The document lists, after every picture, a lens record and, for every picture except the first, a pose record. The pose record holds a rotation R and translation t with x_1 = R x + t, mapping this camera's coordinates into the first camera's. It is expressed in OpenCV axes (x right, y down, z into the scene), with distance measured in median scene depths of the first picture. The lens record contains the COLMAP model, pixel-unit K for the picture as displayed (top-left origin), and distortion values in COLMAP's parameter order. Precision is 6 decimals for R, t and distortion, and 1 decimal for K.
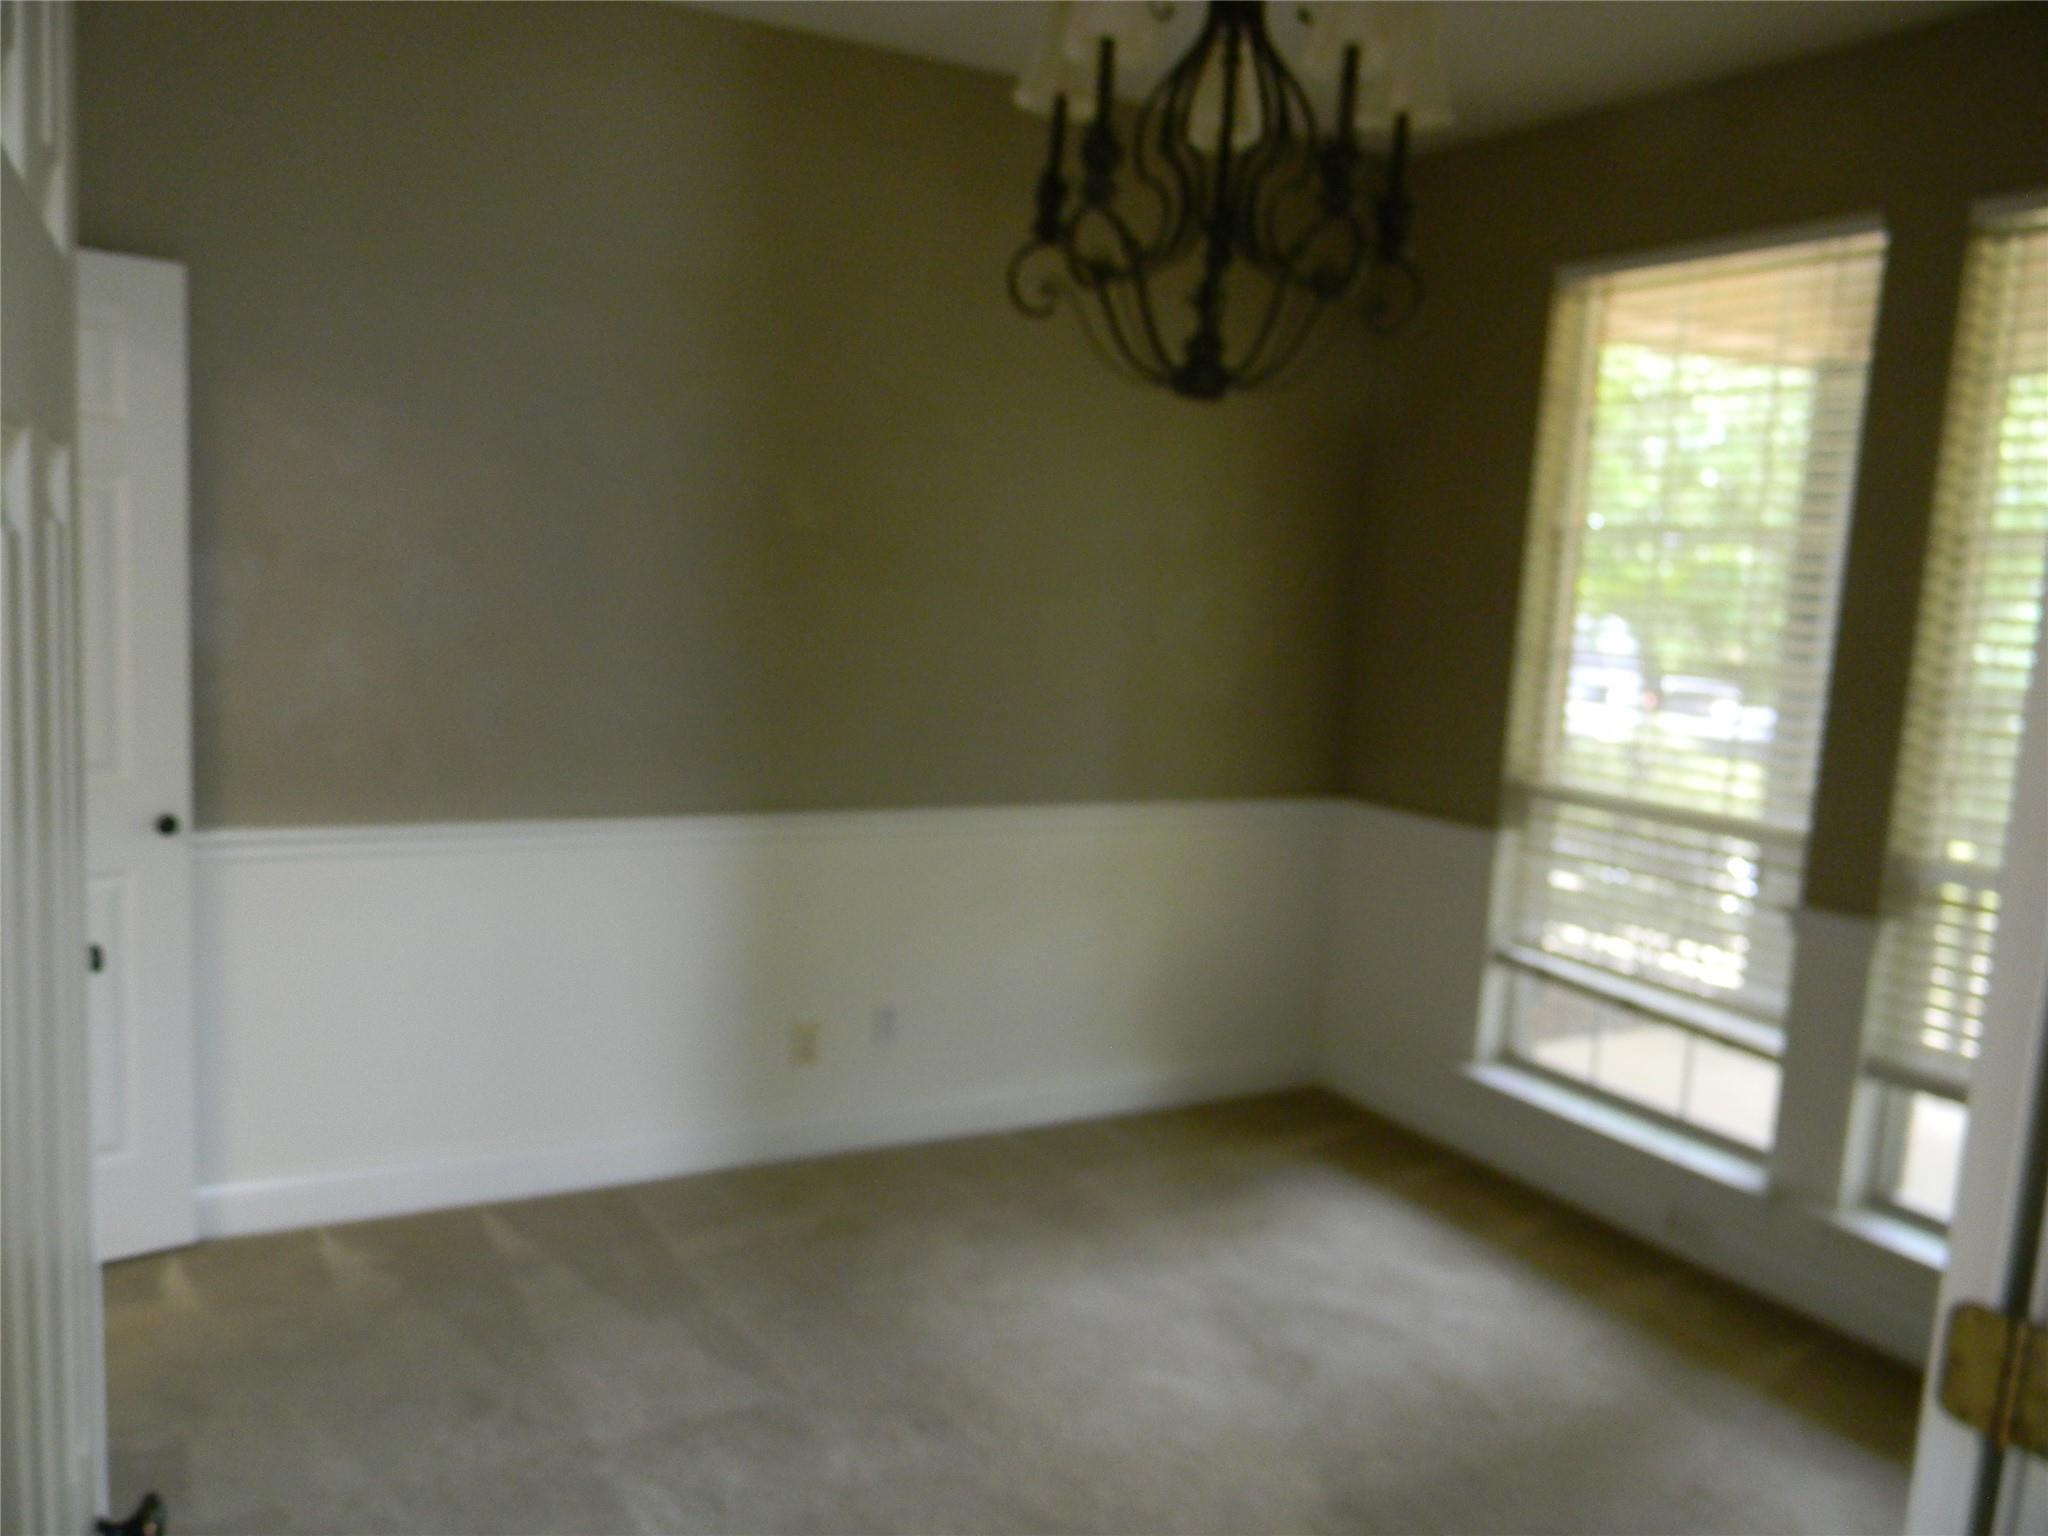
lens RADIAL K [[1667.1, 0, 1023.7], [0, 1667.1, 769.6], [0, 0, 1]] dist [0.011535, 0.002018]
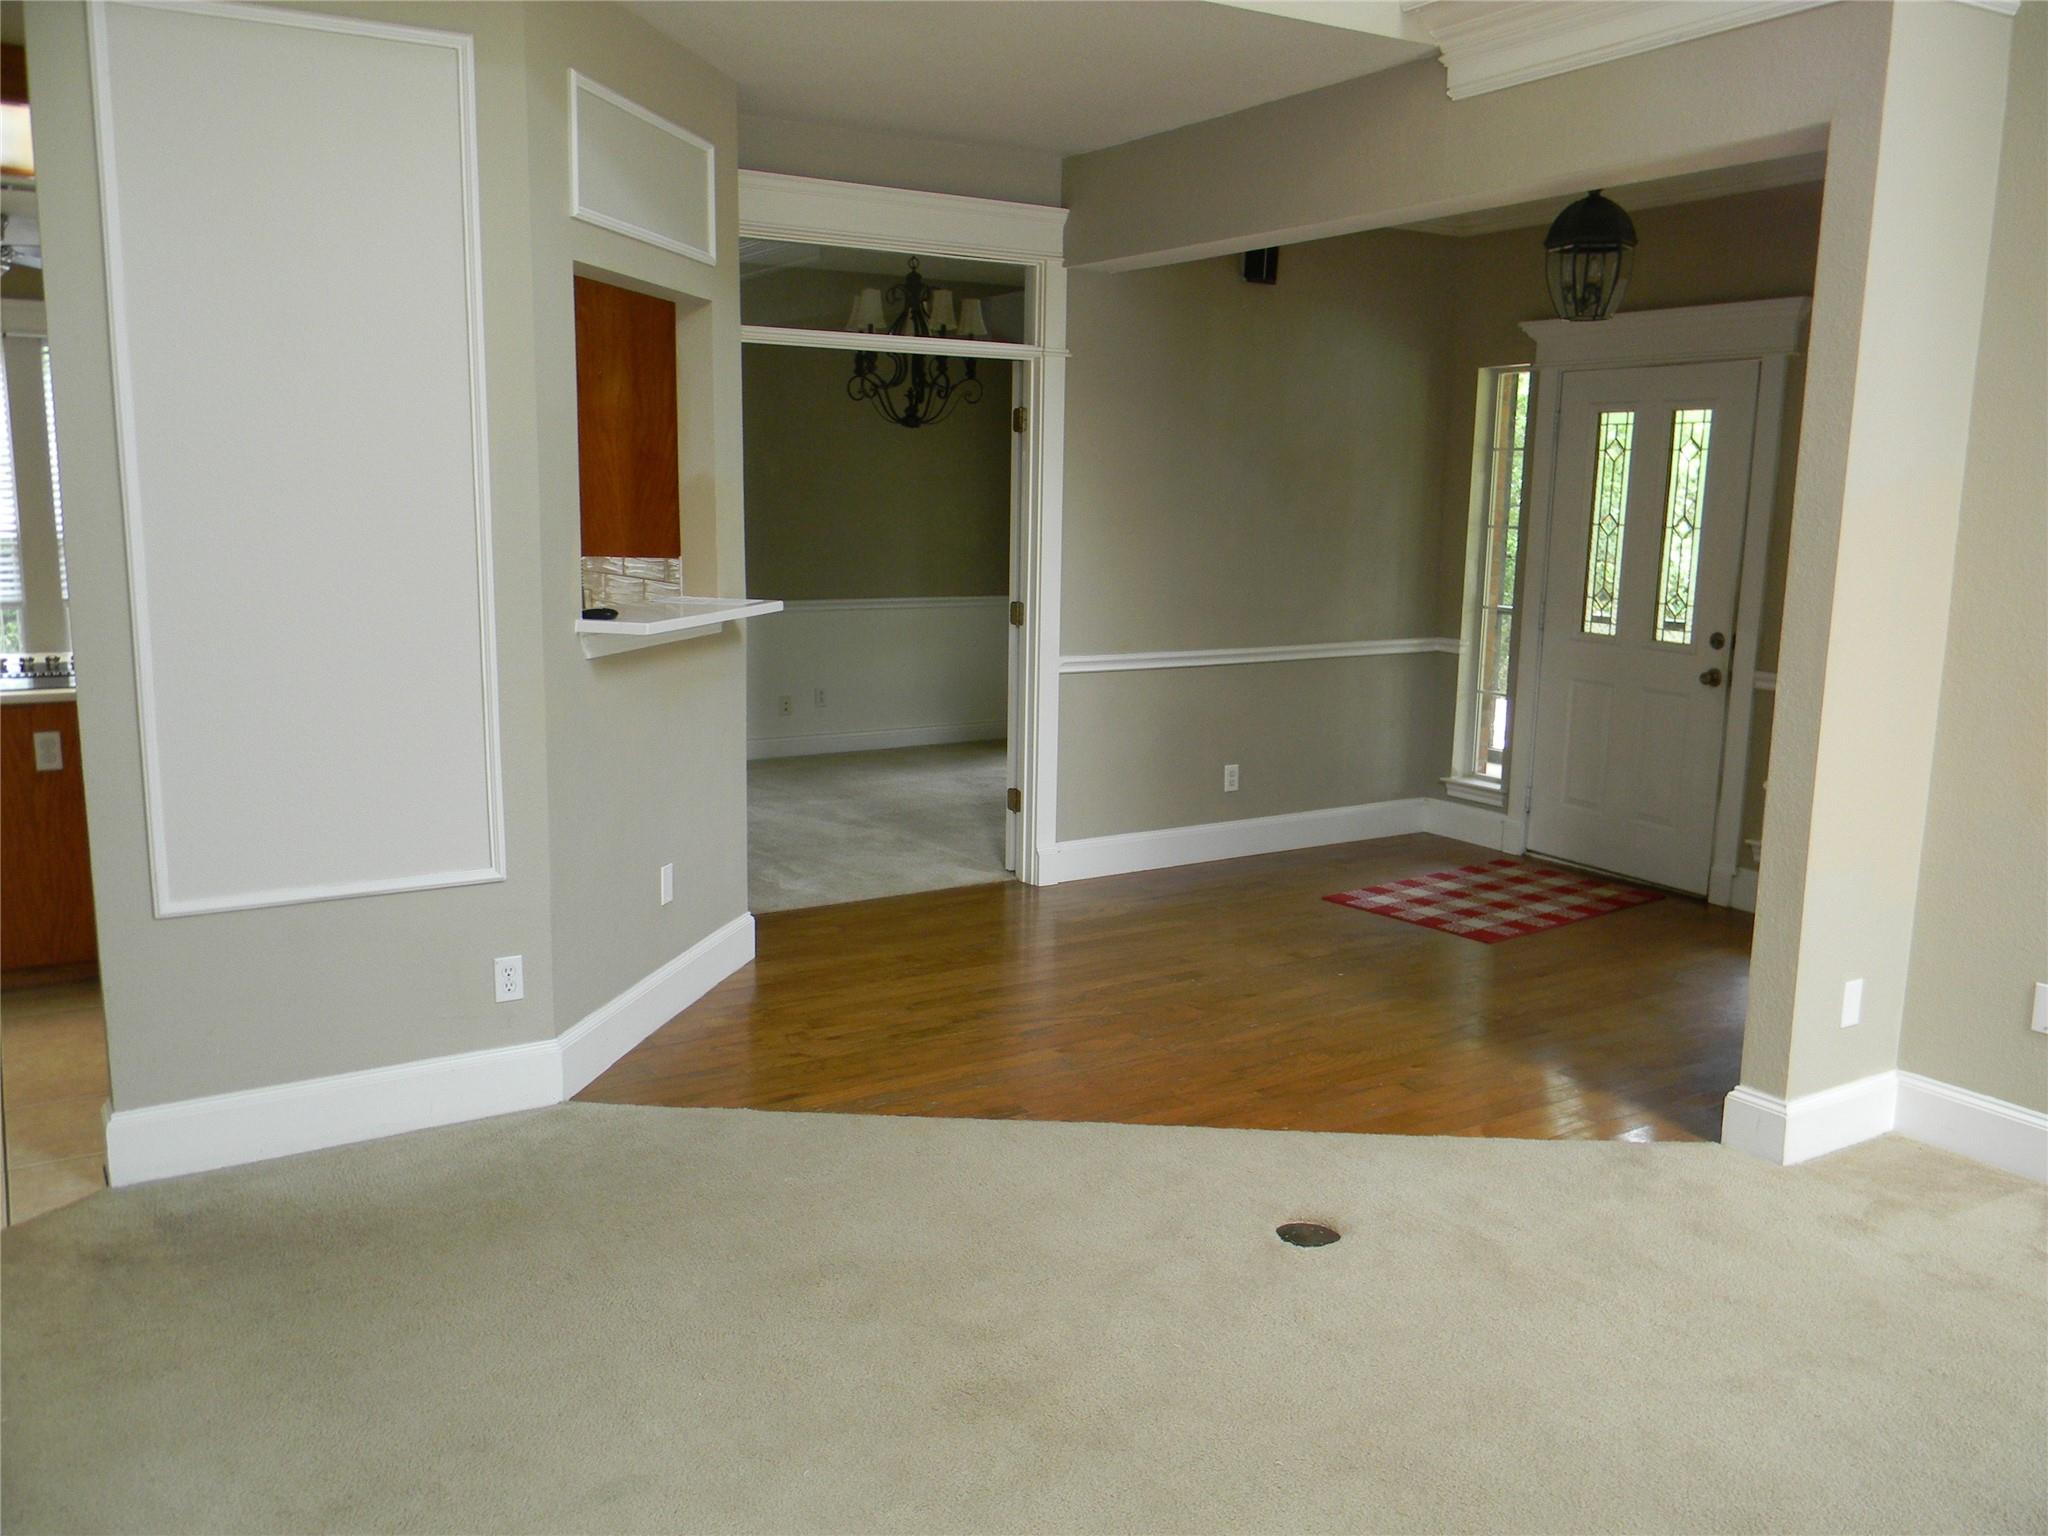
lens RADIAL K [[1667.1, 0, 1022.7], [0, 1667.1, 769.3], [0, 0, 1]] dist [0.011535, 0.002018]
pose [[0.998438, -0.043466, 0.035114, 0.177043], [0.042206, 0.998465, 0.035865, 0.306644], [-0.036619, -0.034327, 0.998740, -2.110878]]
